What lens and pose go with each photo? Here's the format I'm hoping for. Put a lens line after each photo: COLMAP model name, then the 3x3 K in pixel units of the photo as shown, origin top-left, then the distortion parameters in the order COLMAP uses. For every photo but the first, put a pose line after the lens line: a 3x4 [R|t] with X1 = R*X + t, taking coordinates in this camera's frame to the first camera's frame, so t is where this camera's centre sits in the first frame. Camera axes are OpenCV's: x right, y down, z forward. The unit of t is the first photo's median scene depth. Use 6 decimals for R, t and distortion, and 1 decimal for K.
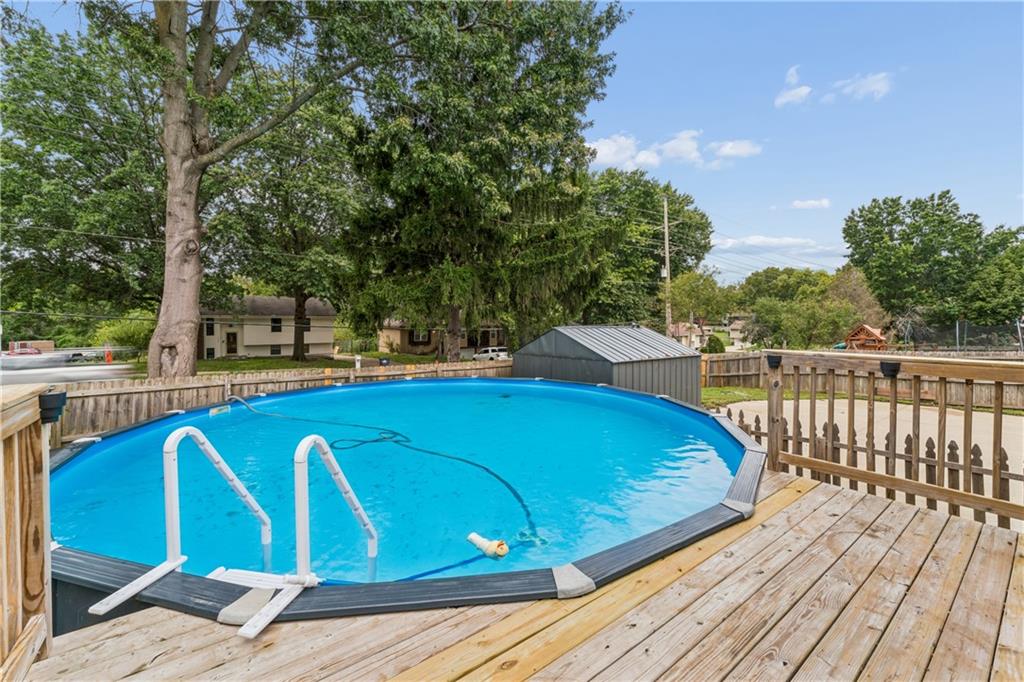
lens RADIAL K [[408.9, 0, 504.7], [0, 408.9, 325.3], [0, 0, 1]] dist [-0.003168, -0.000324]
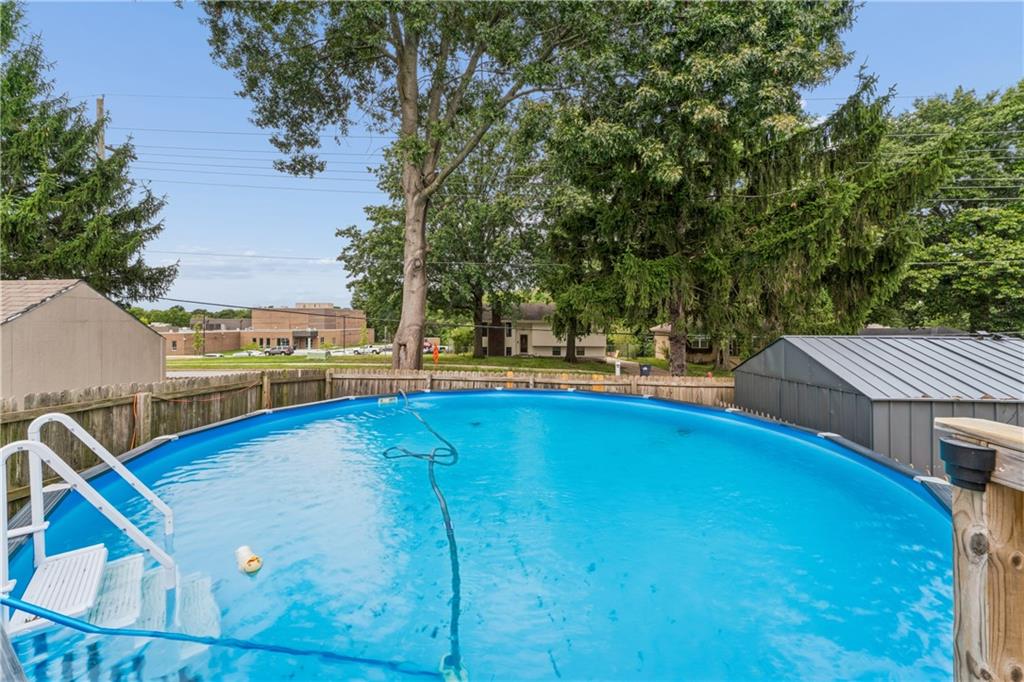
lens RADIAL K [[411.5, 0, 513.1], [0, 411.5, 319.7], [0, 0, 1]] dist [-0.002806, -0.000166]
pose [[0.770049, -0.003810, -0.637973, 0.196707], [-0.012433, 0.999703, -0.020978, -0.002000], [0.637863, 0.024086, 0.769773, 0.184561]]
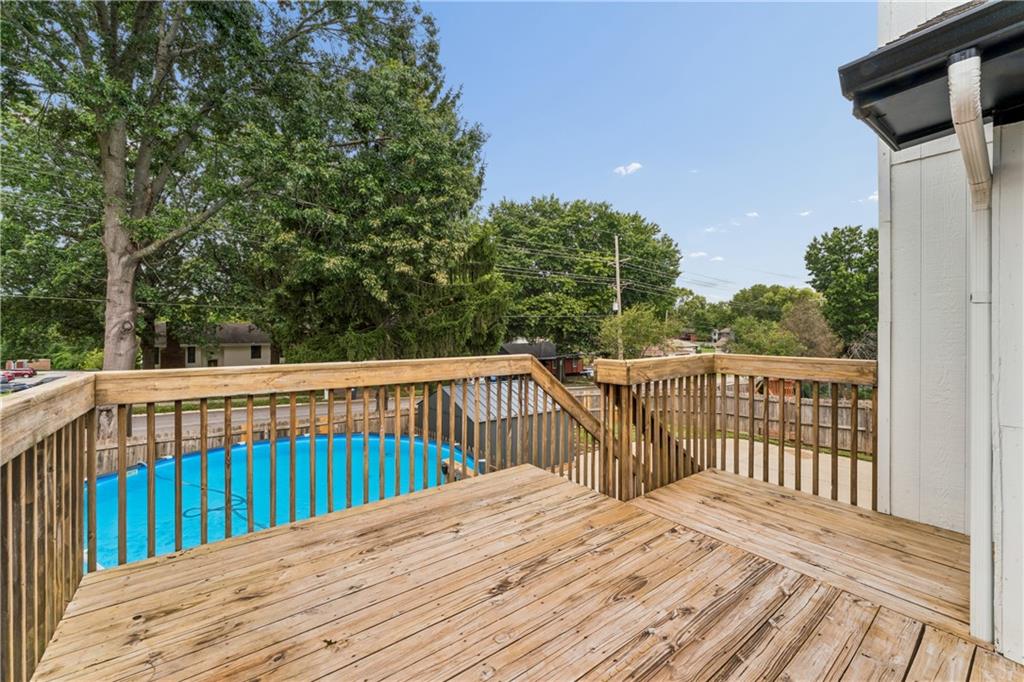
lens RADIAL K [[409.9, 0, 510.2], [0, 409.9, 328.3], [0, 0, 1]] dist [-0.002201, 0.000073]
pose [[1.000000, -0.000002, -0.000381, 0.295960], [-0.000005, 0.999852, -0.017231, -0.133011], [0.000381, 0.017231, 0.999851, -0.171255]]
